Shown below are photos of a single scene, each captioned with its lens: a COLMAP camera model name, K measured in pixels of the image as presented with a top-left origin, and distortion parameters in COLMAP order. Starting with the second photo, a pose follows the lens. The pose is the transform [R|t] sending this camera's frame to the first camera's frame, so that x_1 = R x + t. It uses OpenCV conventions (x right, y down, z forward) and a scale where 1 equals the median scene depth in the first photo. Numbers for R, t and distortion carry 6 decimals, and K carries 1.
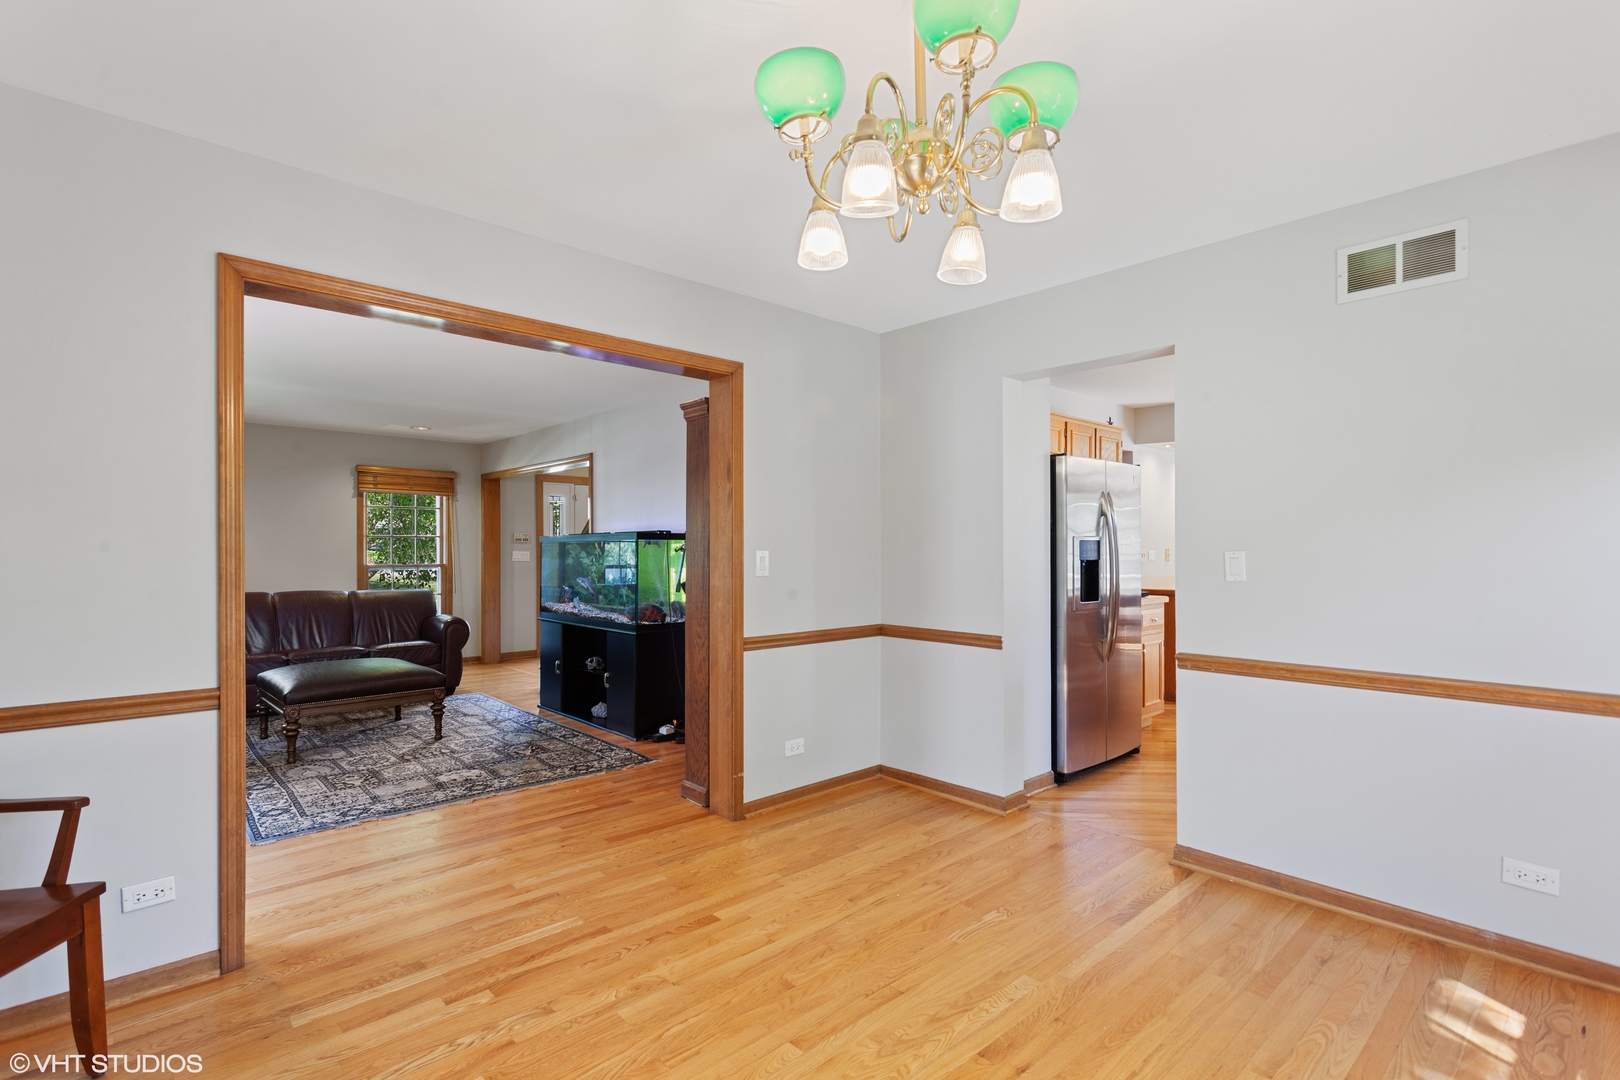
lens RADIAL K [[774.3, 0, 799.5], [0, 774.3, 551.1], [0, 0, 1]] dist [-0.001315, 0.000055]
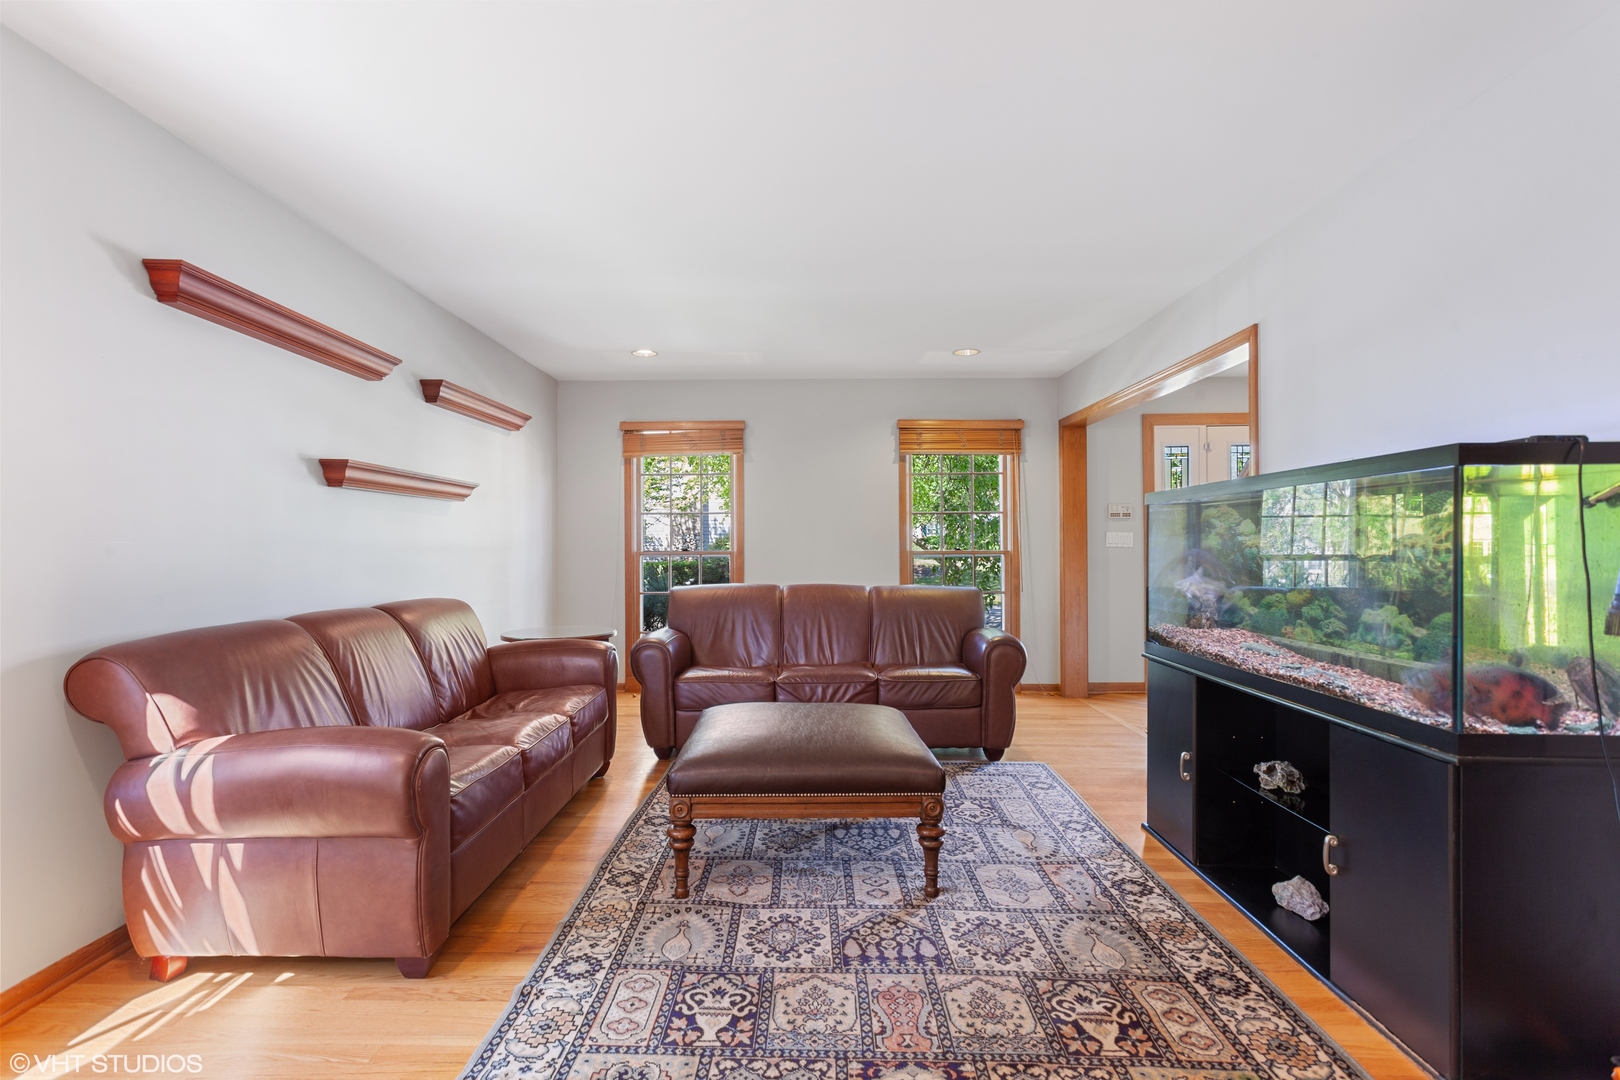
lens RADIAL K [[774.3, 0, 798.3], [0, 774.3, 551.5], [0, 0, 1]] dist [-0.001315, 0.000055]
pose [[0.730073, -0.000008, -0.683370, -0.164392], [0.006132, 0.999960, 0.006540, 0.016759], [0.683342, -0.008965, 0.730043, 0.502765]]
